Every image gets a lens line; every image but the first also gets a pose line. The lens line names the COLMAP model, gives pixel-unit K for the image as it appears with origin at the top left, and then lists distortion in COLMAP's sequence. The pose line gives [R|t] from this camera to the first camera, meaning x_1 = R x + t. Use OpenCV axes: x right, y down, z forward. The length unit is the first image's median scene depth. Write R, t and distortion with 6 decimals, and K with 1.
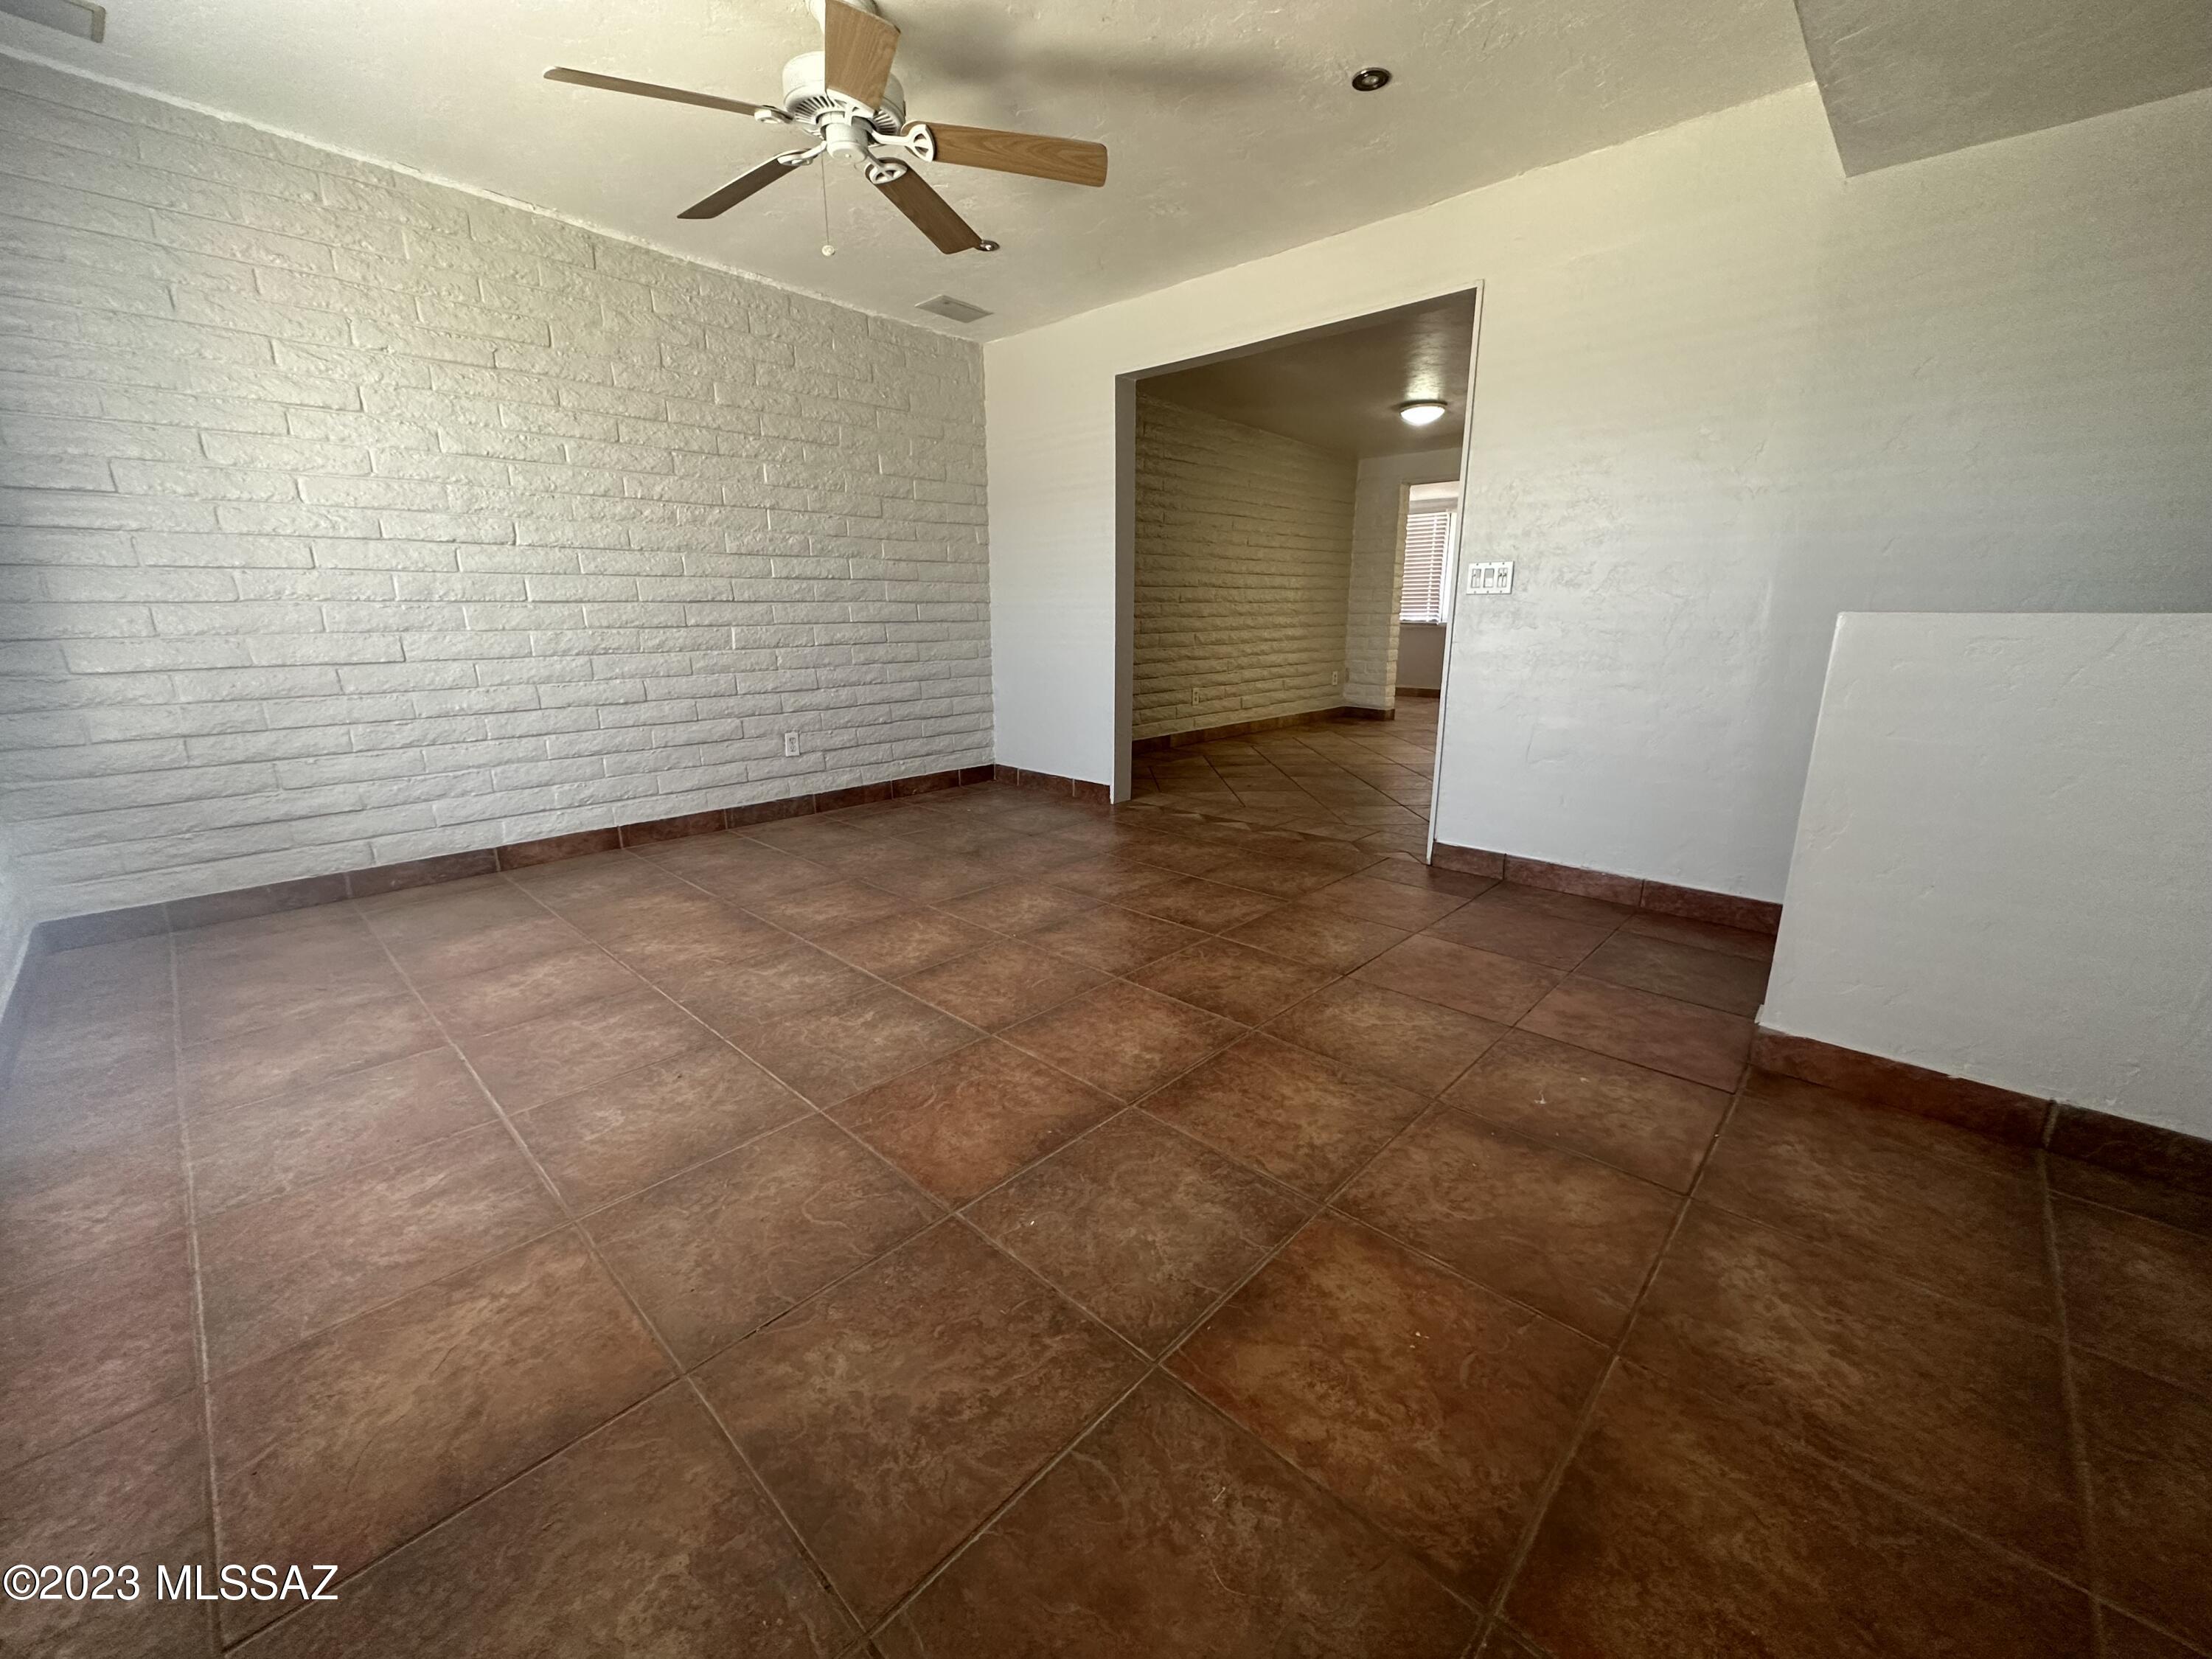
lens RADIAL K [[879.6, 0, 1102.6], [0, 879.6, 825.5], [0, 0, 1]] dist [-0.001674, -0.000542]
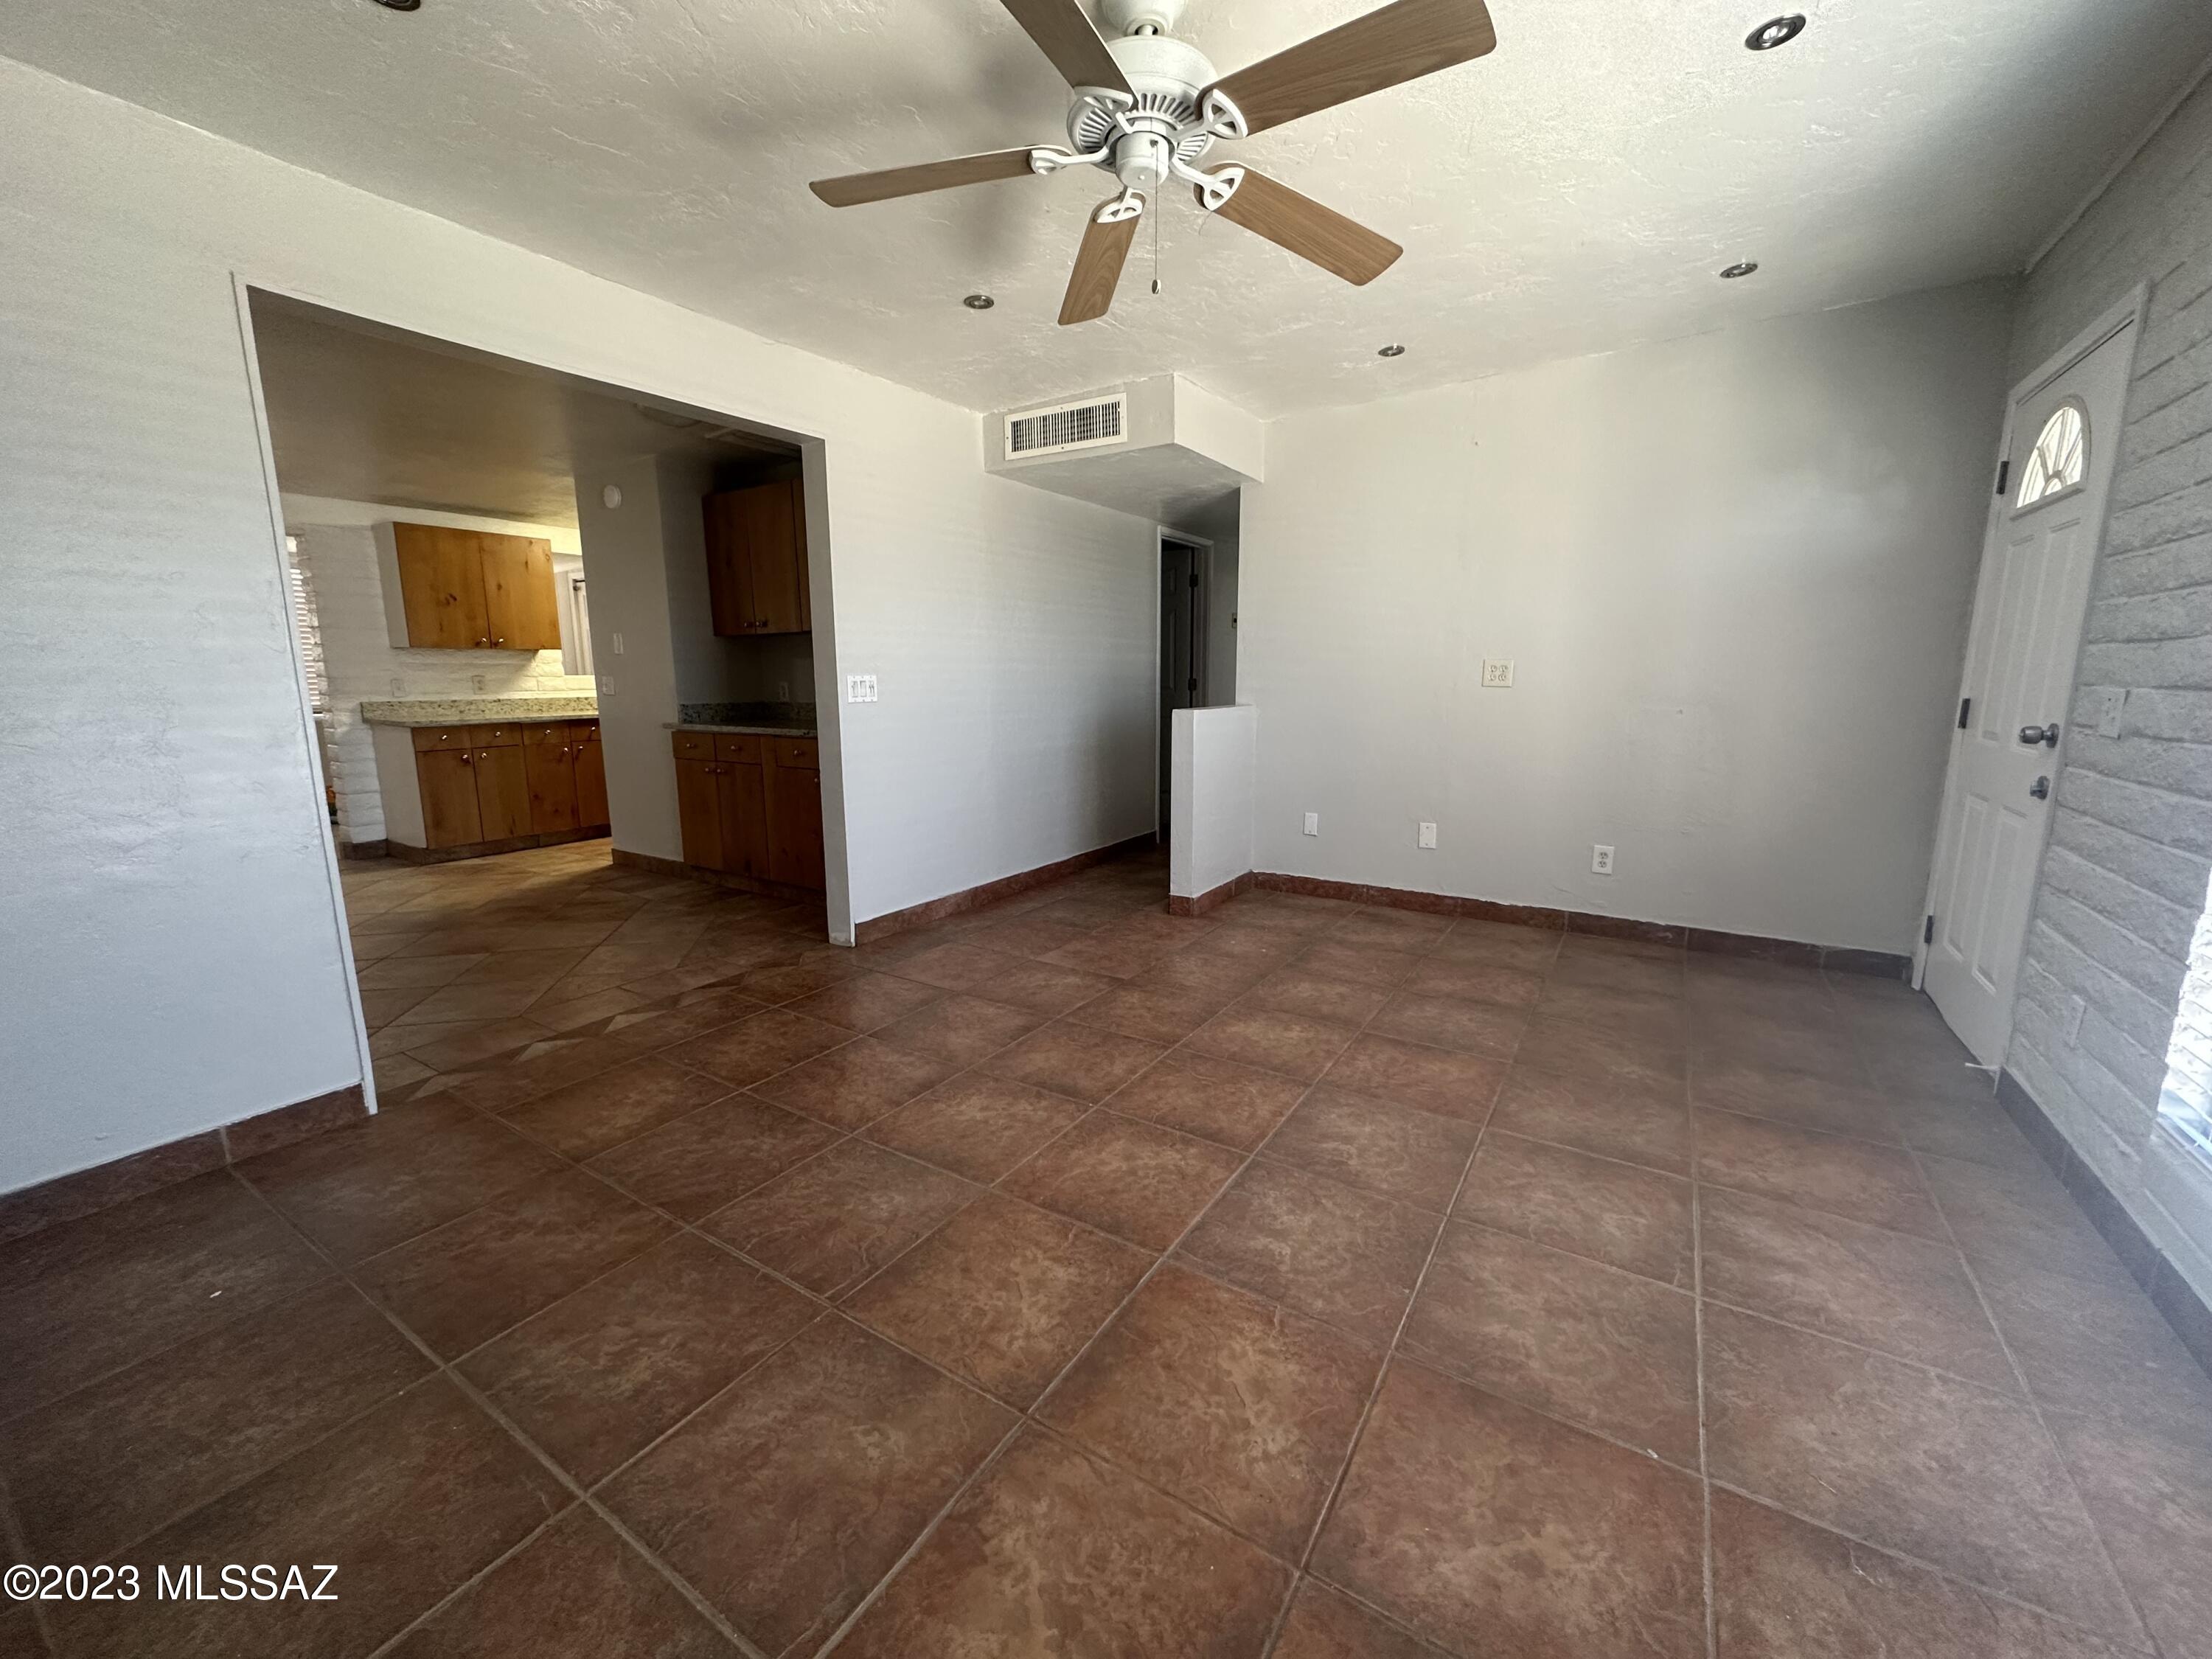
lens RADIAL K [[879.6, 0, 1101.3], [0, 879.6, 826.8], [0, 0, 1]] dist [-0.001674, -0.000542]
pose [[-0.187196, -0.166808, 0.968056, -1.029398], [0.242708, 0.947069, 0.210125, -0.361068], [-0.951867, 0.274290, -0.136802, 1.188101]]
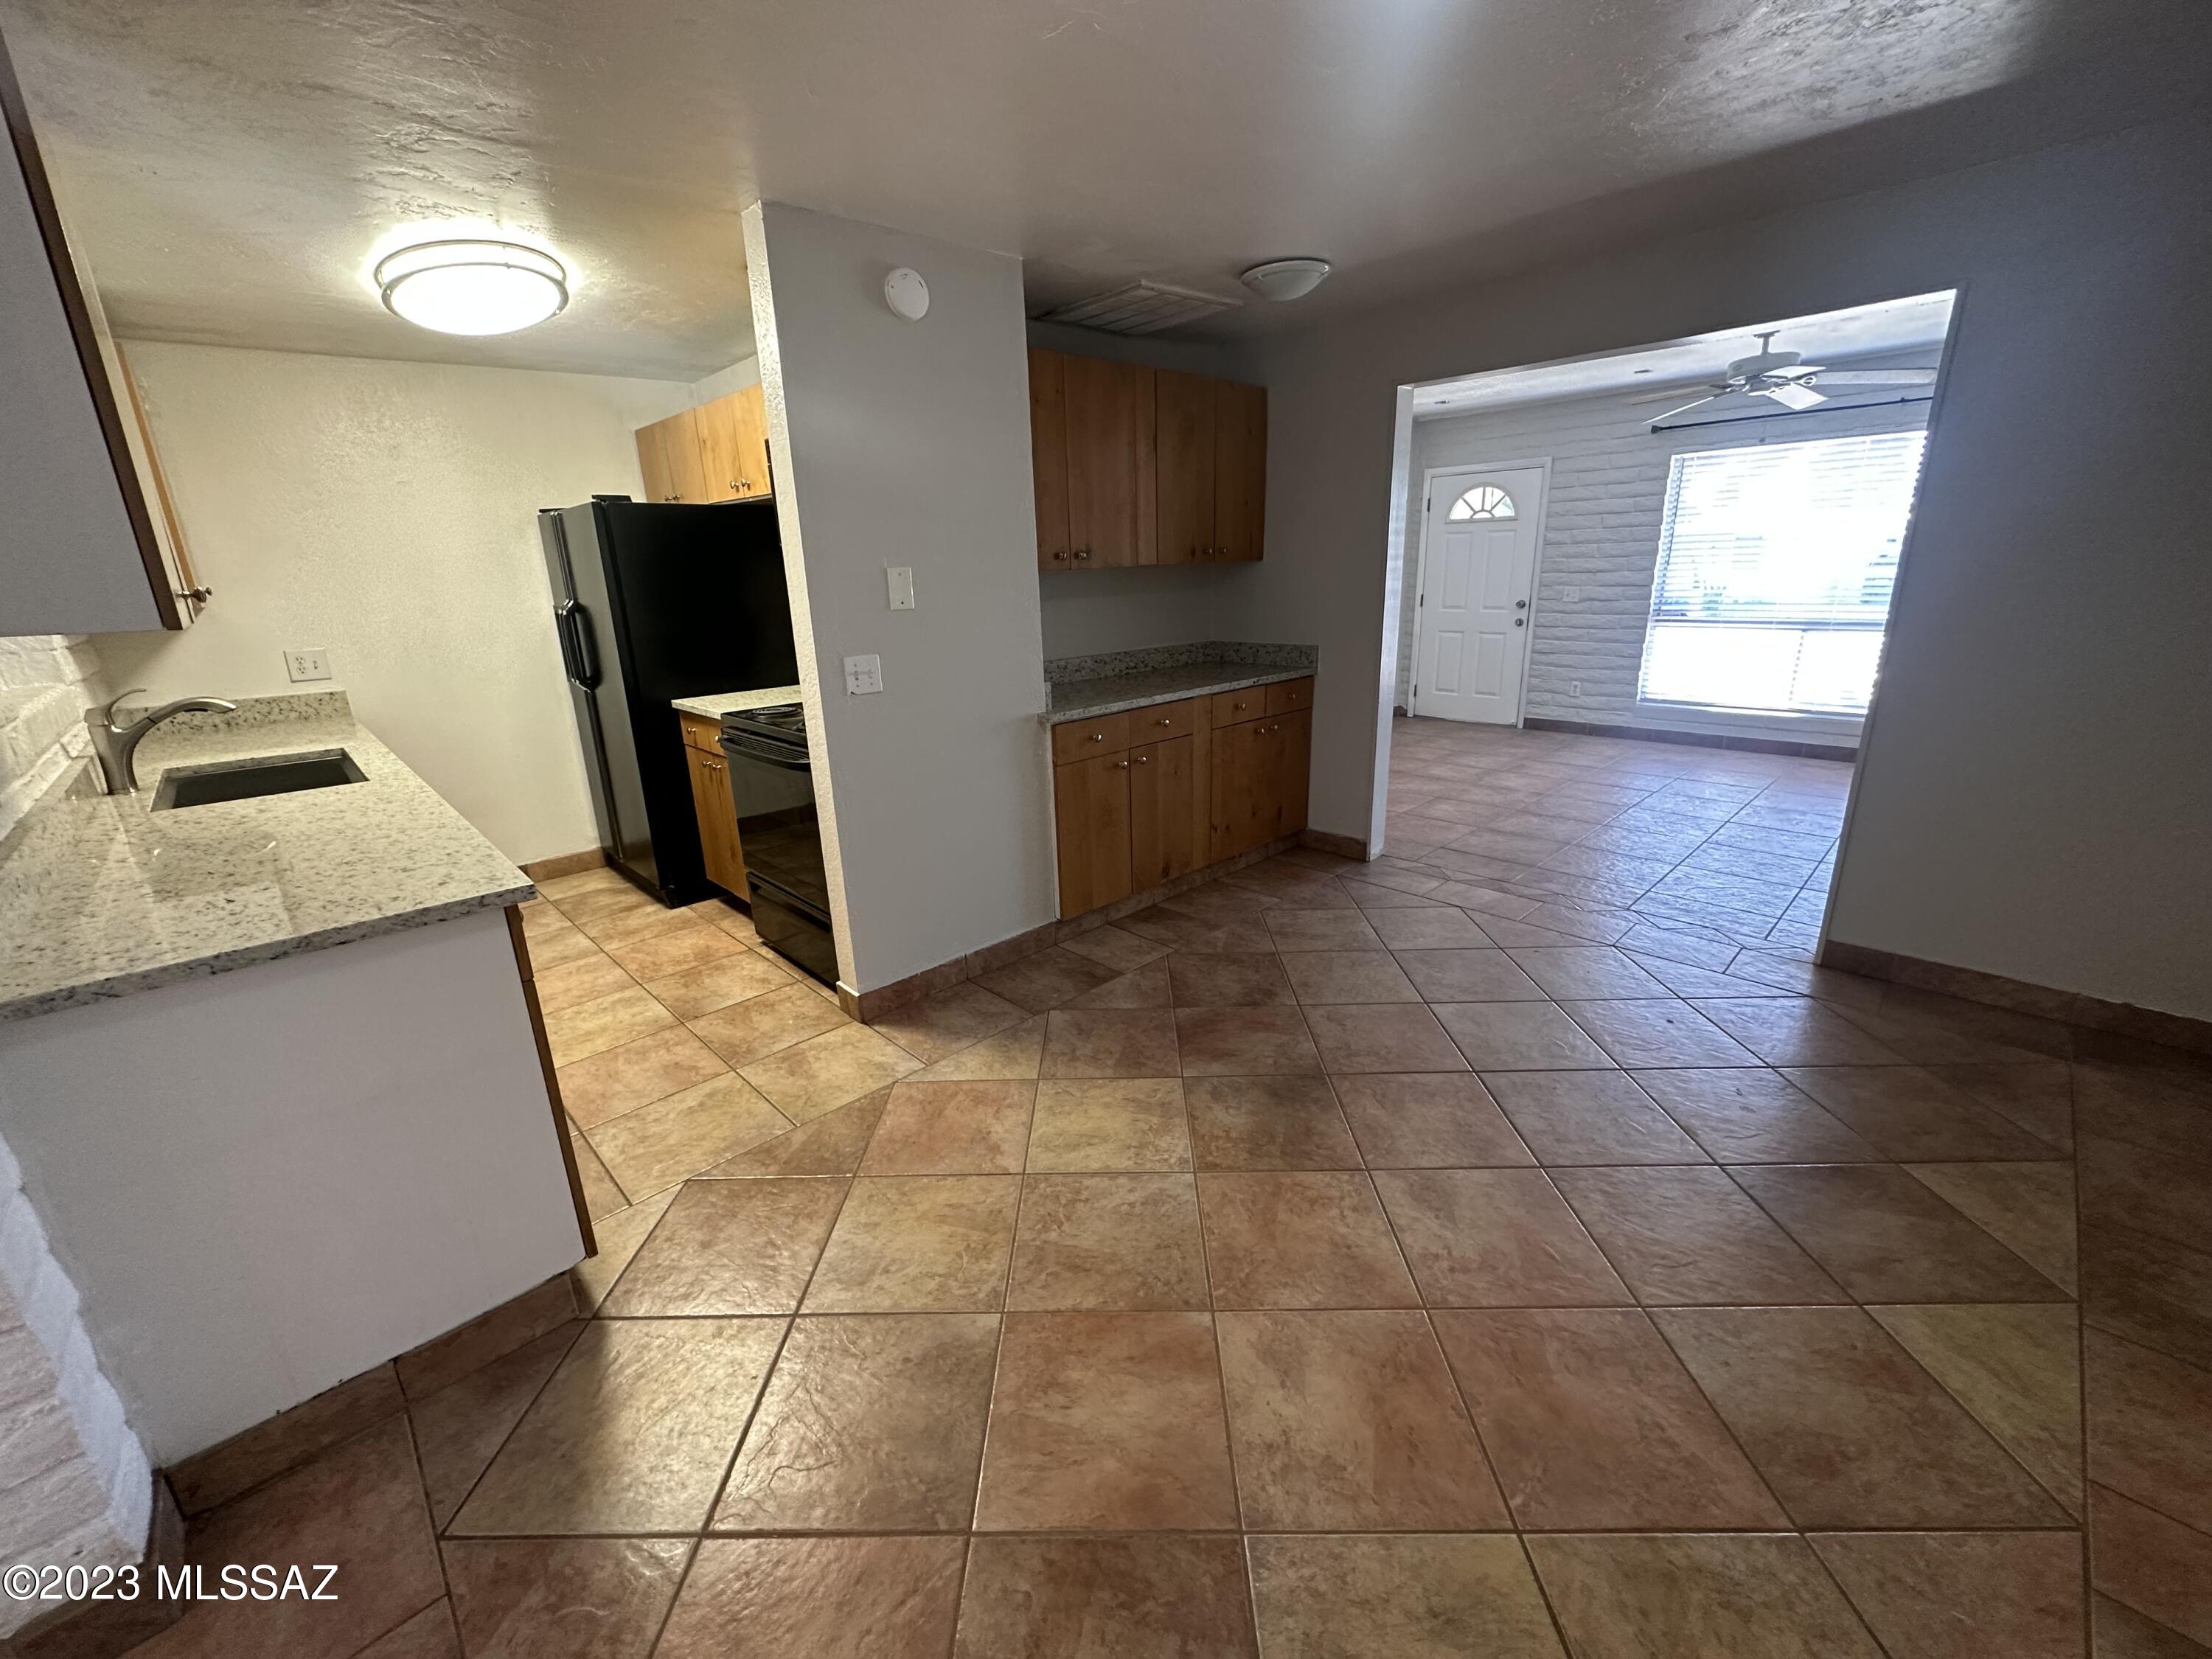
lens RADIAL K [[879.6, 0, 1105.3], [0, 879.6, 829.5], [0, 0, 1]] dist [-0.001674, -0.000542]
pose [[-0.999056, 0.017822, 0.039624, 1.007945], [0.035554, 0.859530, 0.509847, -0.900732], [-0.024971, 0.510775, -0.859352, 2.955679]]
